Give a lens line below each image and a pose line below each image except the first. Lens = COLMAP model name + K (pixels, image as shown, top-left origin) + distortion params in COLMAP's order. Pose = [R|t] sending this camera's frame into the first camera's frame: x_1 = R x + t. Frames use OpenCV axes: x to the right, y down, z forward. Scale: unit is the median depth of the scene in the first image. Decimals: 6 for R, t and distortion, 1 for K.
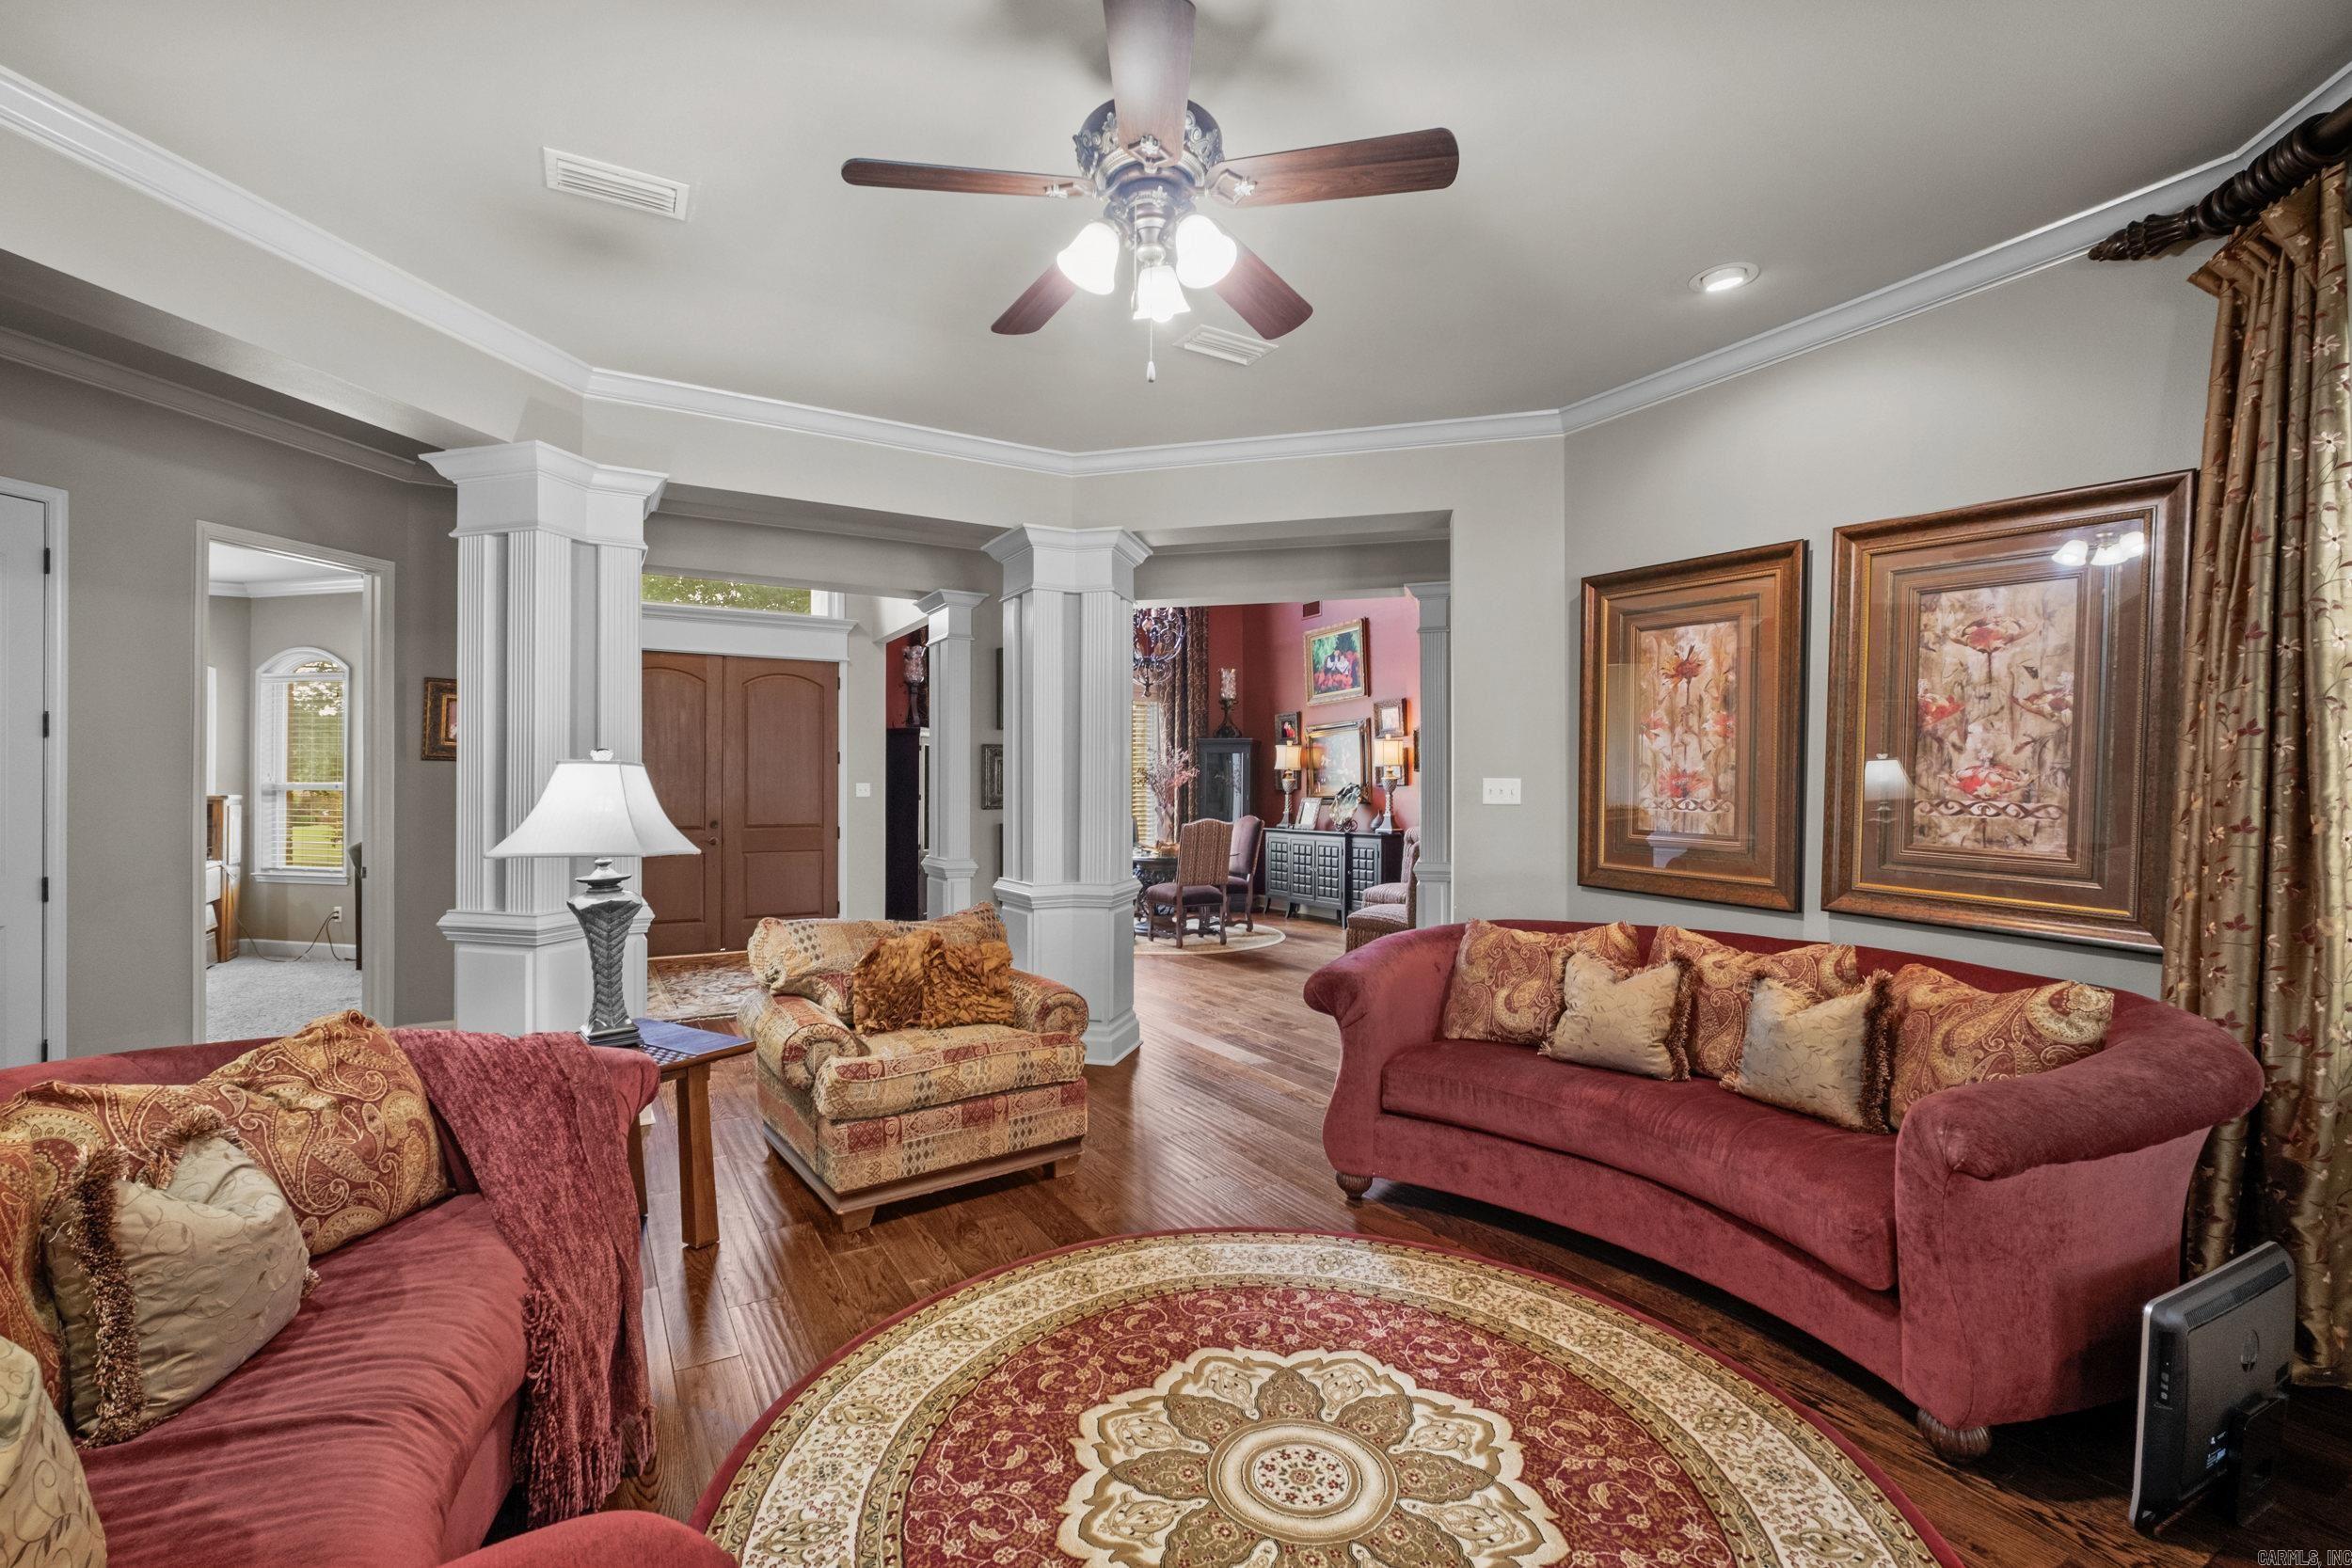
lens RADIAL K [[1029.3, 0, 1149.4], [0, 1029.3, 787.1], [0, 0, 1]] dist [-0.001285, -0.000125]
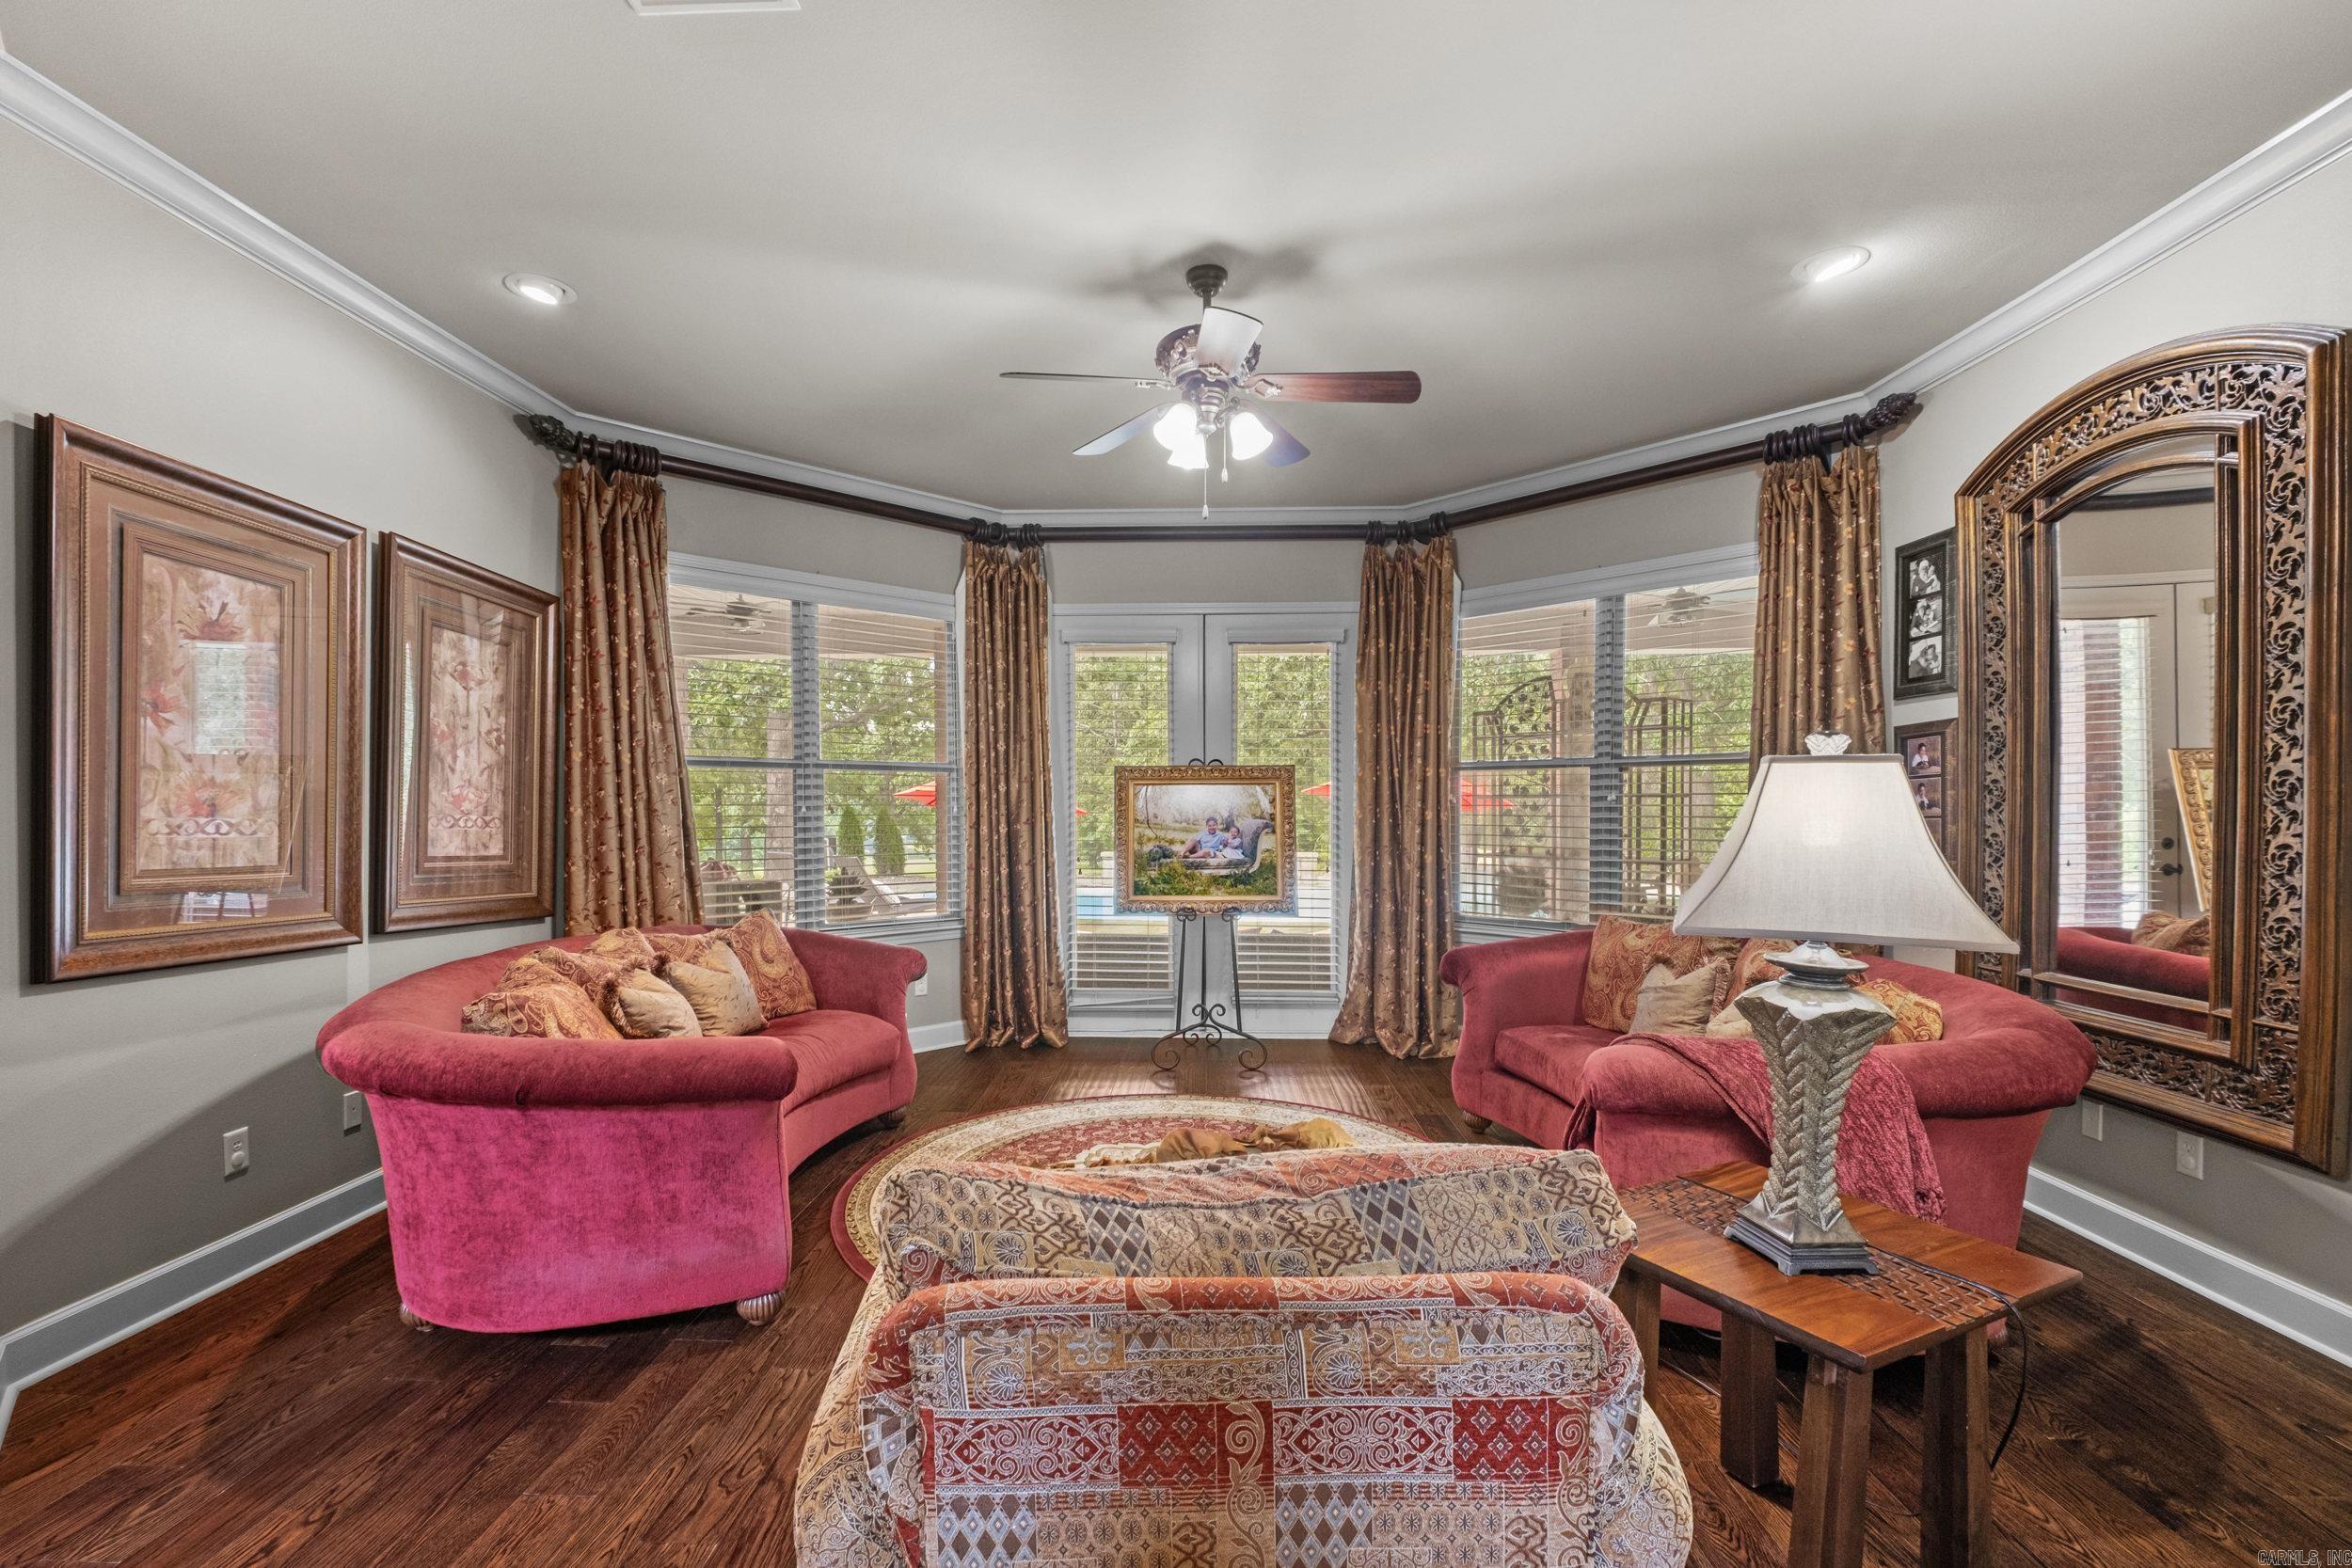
lens RADIAL K [[1049.9, 0, 1165.1], [0, 1049.9, 807.5], [0, 0, 1]] dist [0.002861, -0.000249]
pose [[-0.855278, 0.000063, 0.518169, -0.496547], [0.000588, 0.999999, 0.000849, 0.004238], [-0.518169, 0.001031, -0.855278, 1.589912]]
